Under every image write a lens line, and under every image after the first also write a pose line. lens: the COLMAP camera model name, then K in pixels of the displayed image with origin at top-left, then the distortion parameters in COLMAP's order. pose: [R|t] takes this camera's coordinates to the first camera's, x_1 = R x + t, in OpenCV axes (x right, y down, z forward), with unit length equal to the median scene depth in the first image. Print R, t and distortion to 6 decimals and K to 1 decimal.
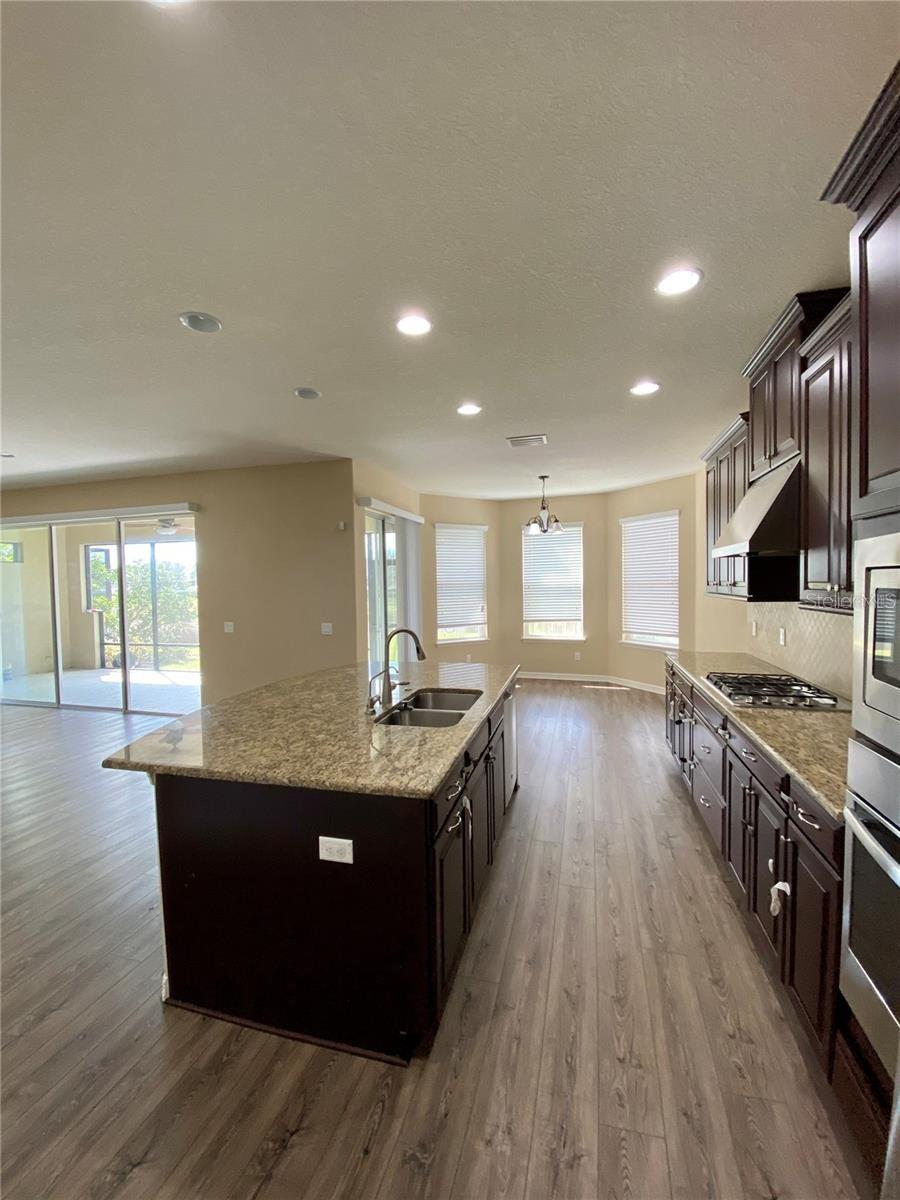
lens RADIAL K [[479.4, 0, 450.0], [0, 479.4, 600.0], [0, 0, 1]] dist [0.000365, 0.000015]
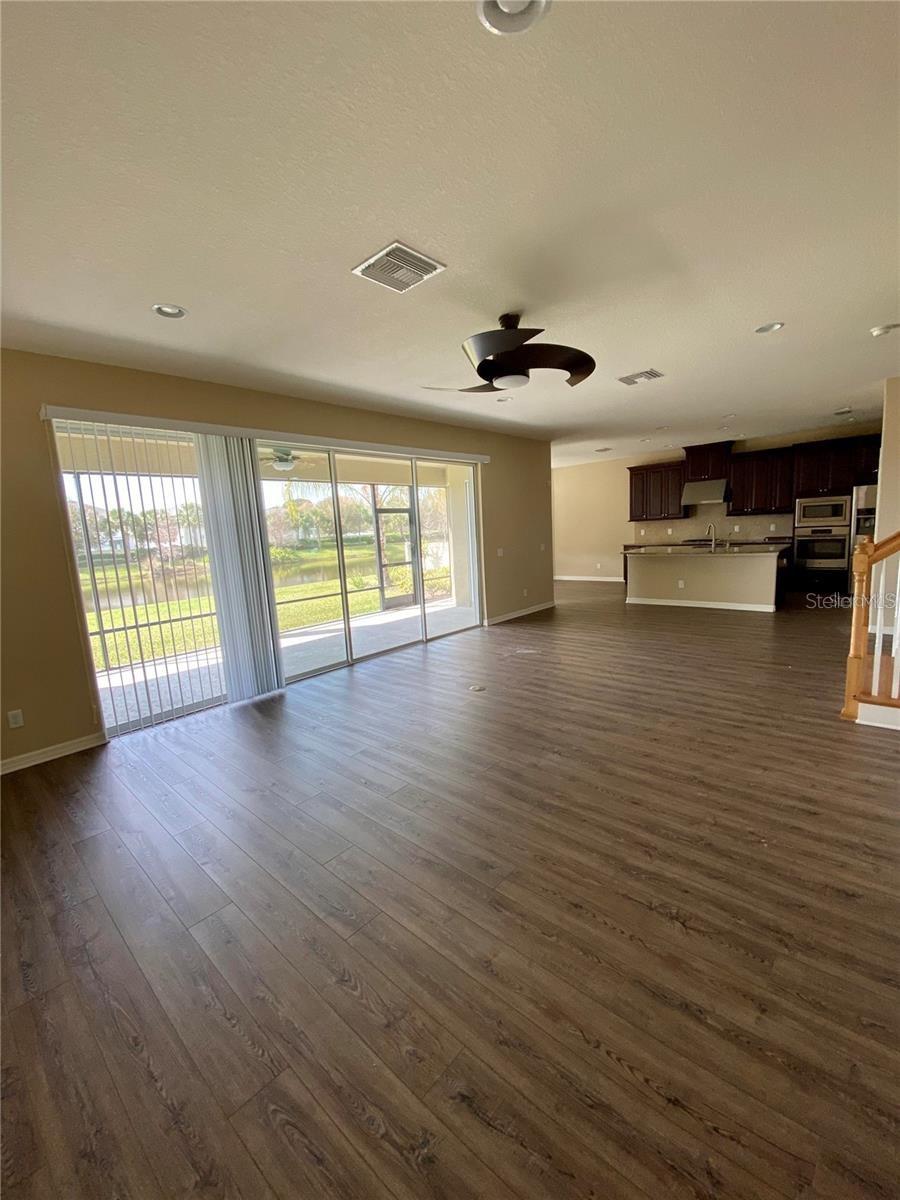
lens RADIAL K [[479.4, 0, 450.0], [0, 479.4, 600.0], [0, 0, 1]] dist [0.000365, 0.000015]
pose [[0.430335, -0.138636, 0.891960, -1.591707], [0.074951, 0.990211, 0.117746, 0.016676], [-0.899552, 0.016183, 0.436513, 0.471632]]
